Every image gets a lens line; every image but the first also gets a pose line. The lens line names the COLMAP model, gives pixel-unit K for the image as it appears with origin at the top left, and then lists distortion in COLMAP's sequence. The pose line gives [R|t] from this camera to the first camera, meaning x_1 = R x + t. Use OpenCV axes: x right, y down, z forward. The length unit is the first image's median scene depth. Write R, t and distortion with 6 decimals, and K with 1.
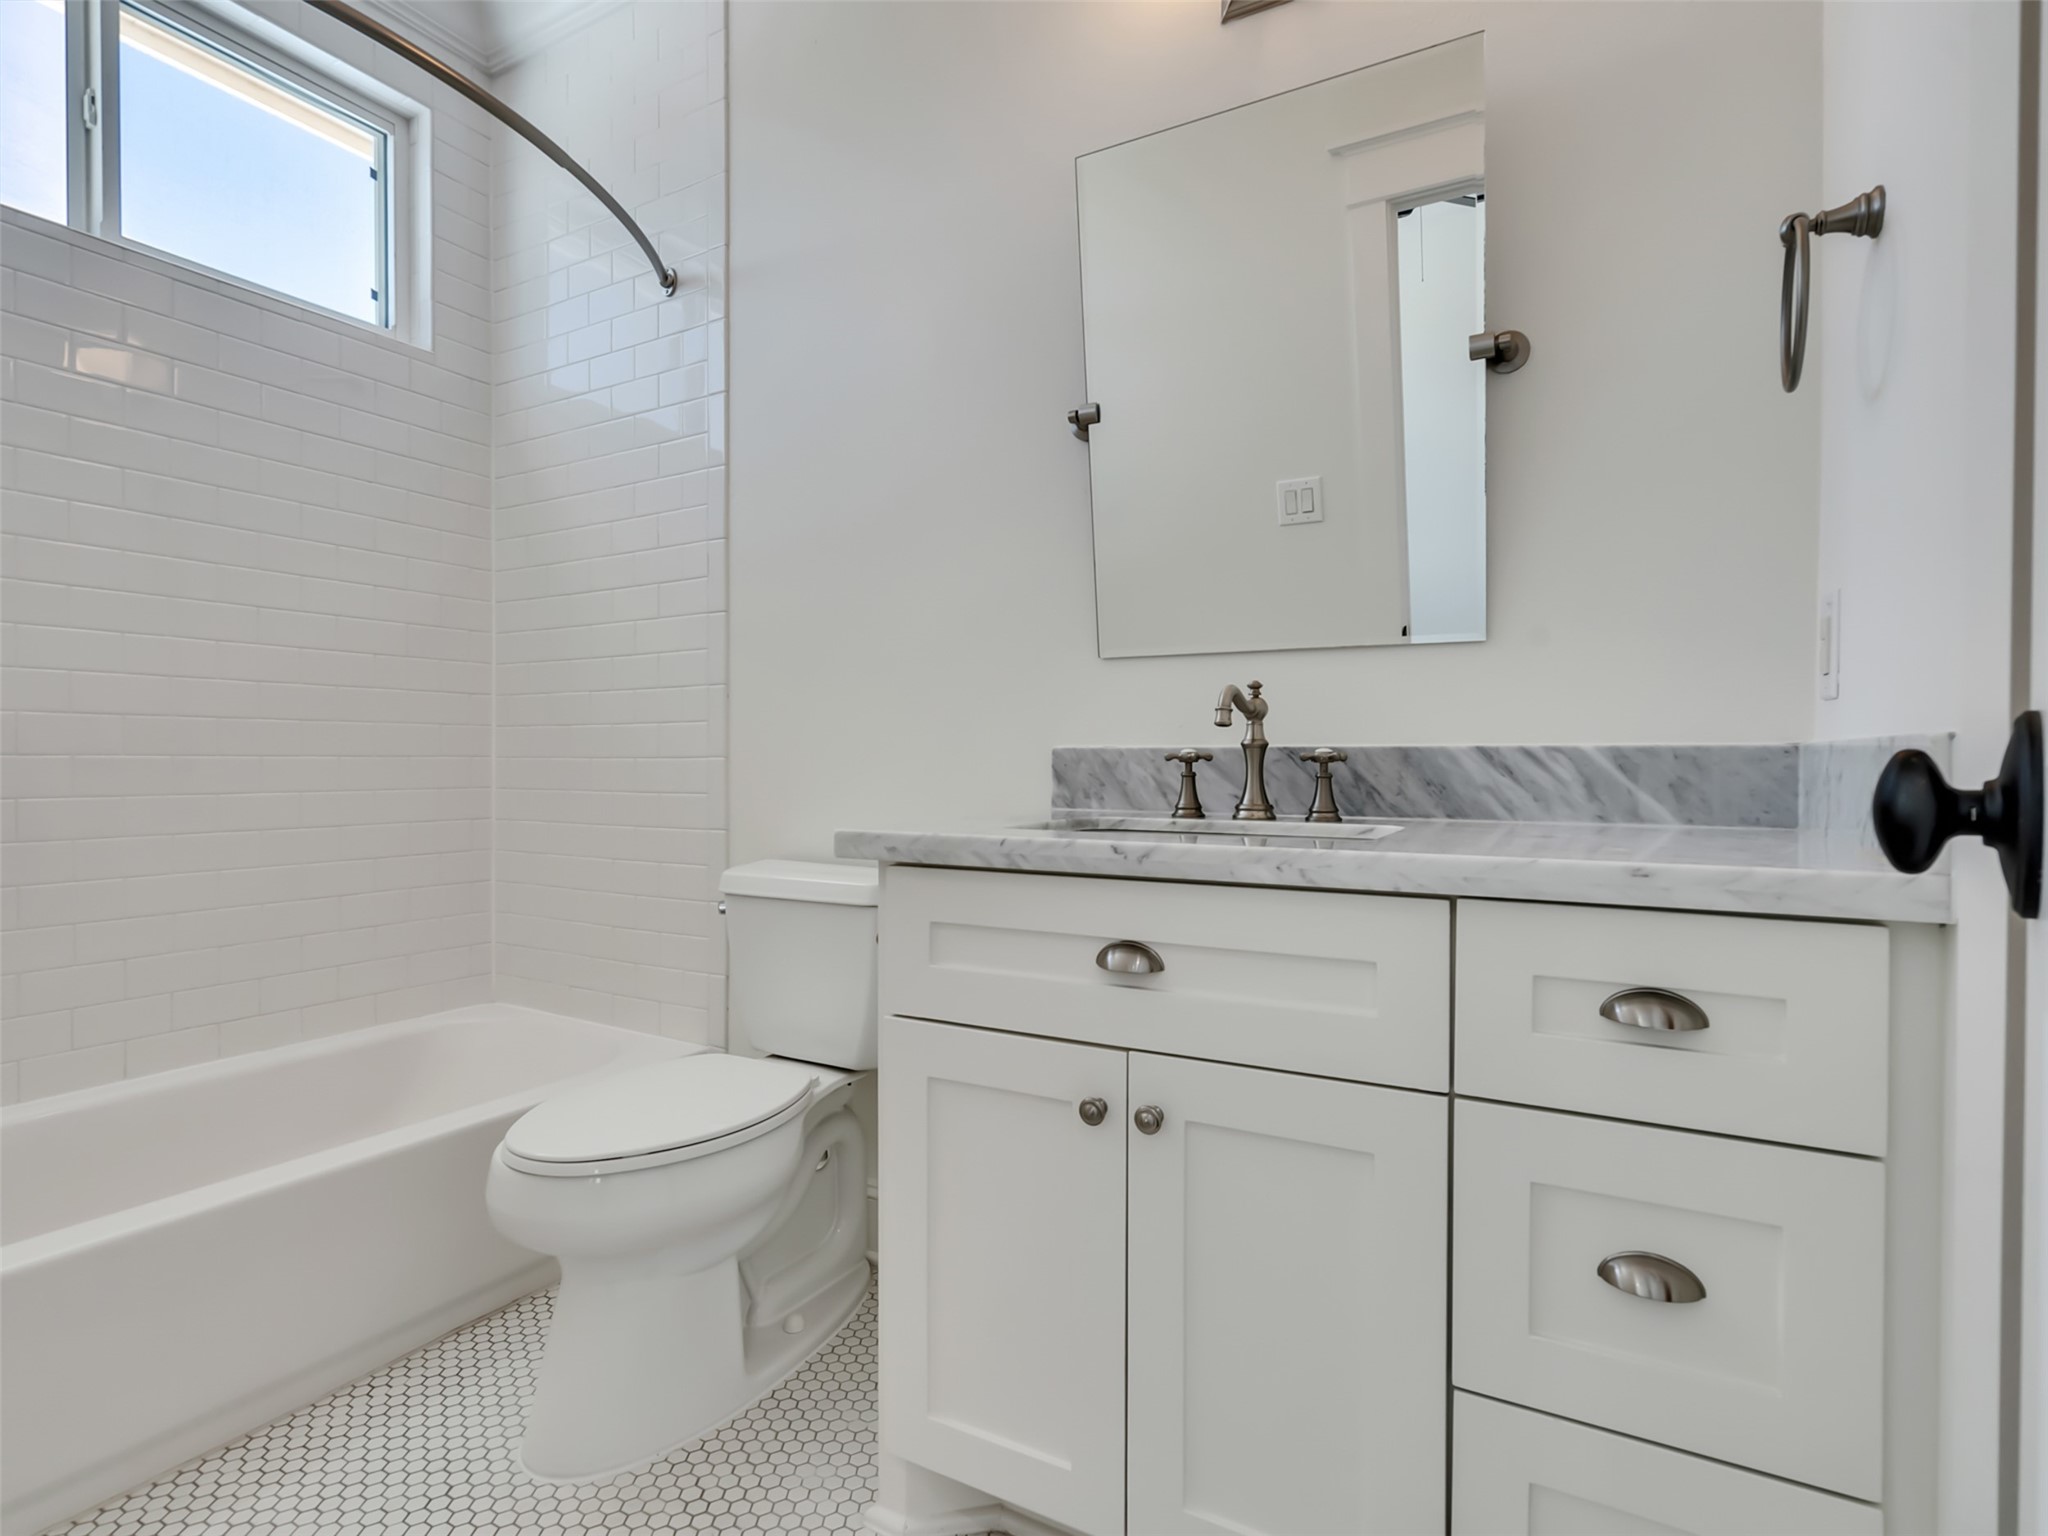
lens RADIAL K [[1043.0, 0, 1008.8], [0, 1043.0, 769.4], [0, 0, 1]] dist [0.000561, -0.000117]
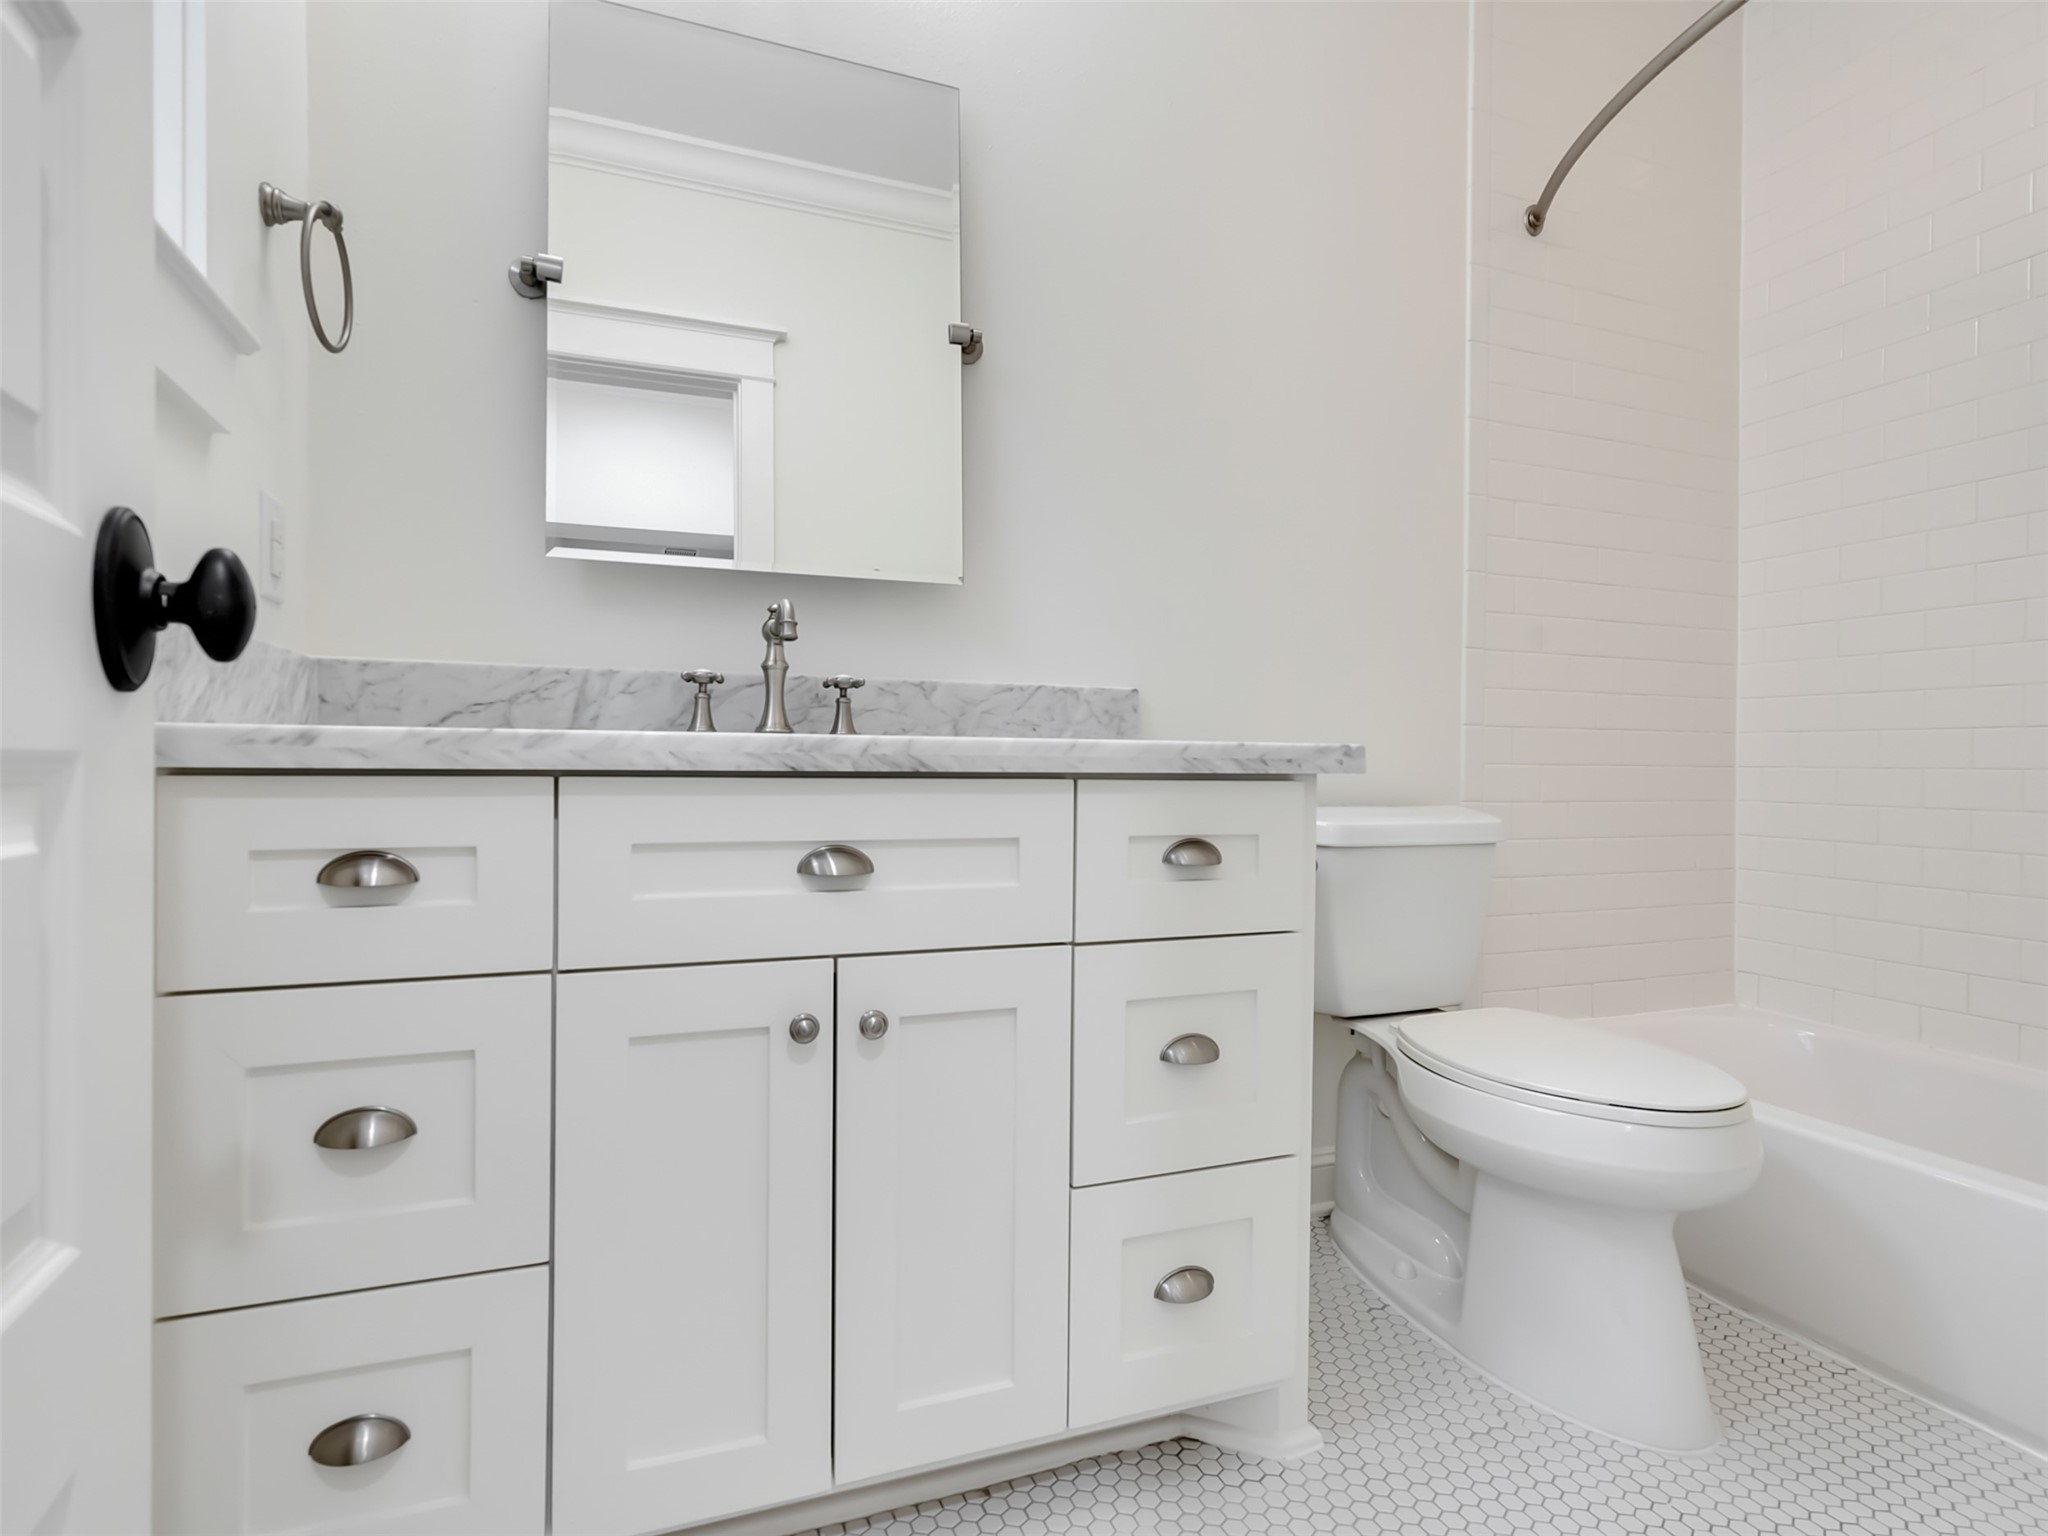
lens RADIAL K [[1043.0, 0, 1008.8], [0, 1043.0, 769.4], [0, 0, 1]] dist [0.000561, -0.000117]
pose [[0.624709, -0.008078, 0.780816, -0.431607], [0.010211, 0.999946, 0.002176, 0.079222], [-0.780791, 0.006613, 0.624758, 0.230217]]
